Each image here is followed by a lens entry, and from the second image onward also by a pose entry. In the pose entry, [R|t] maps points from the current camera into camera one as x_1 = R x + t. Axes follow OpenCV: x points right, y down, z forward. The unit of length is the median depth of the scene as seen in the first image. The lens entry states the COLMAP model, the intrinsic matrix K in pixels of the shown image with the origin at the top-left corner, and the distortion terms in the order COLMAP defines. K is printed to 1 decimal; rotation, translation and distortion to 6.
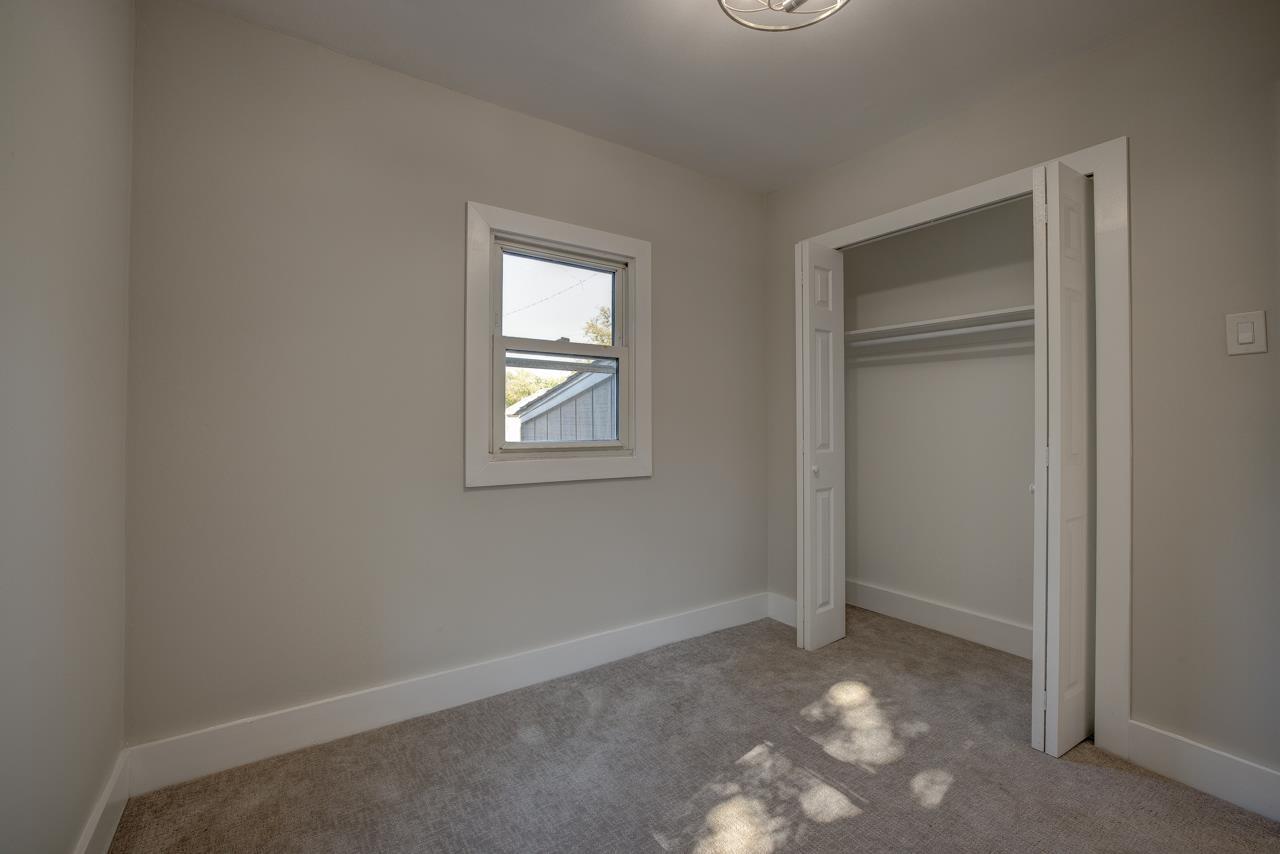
lens RADIAL K [[546.4, 0, 642.9], [0, 546.4, 414.5], [0, 0, 1]] dist [-0.050196, 0.018045]
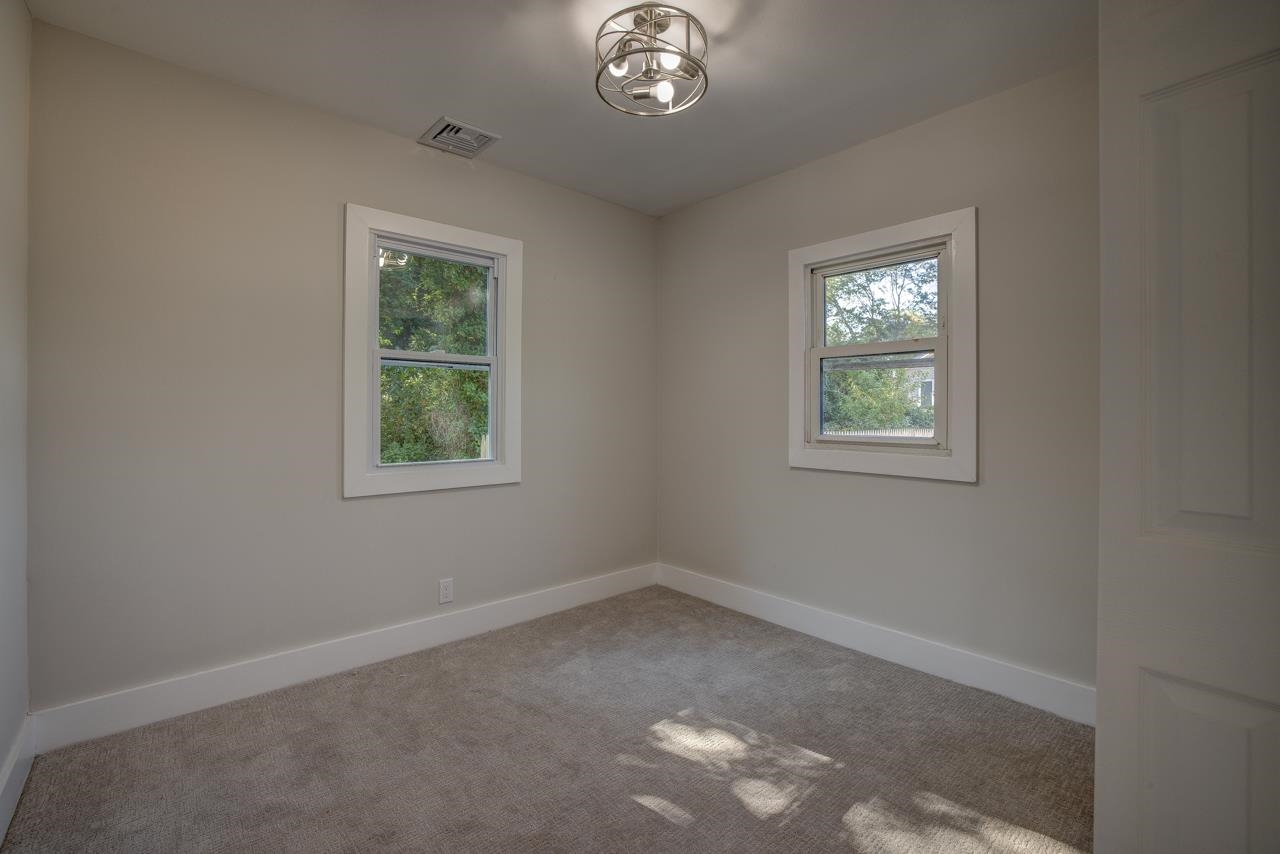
lens RADIAL K [[546.4, 0, 642.9], [0, 546.4, 414.5], [0, 0, 1]] dist [-0.050196, 0.018045]
pose [[0.124156, 0.000015, -0.992263, 0.976156], [0.007863, 0.999969, 0.000999, 0.002255], [0.992232, -0.007926, 0.124152, 0.485264]]
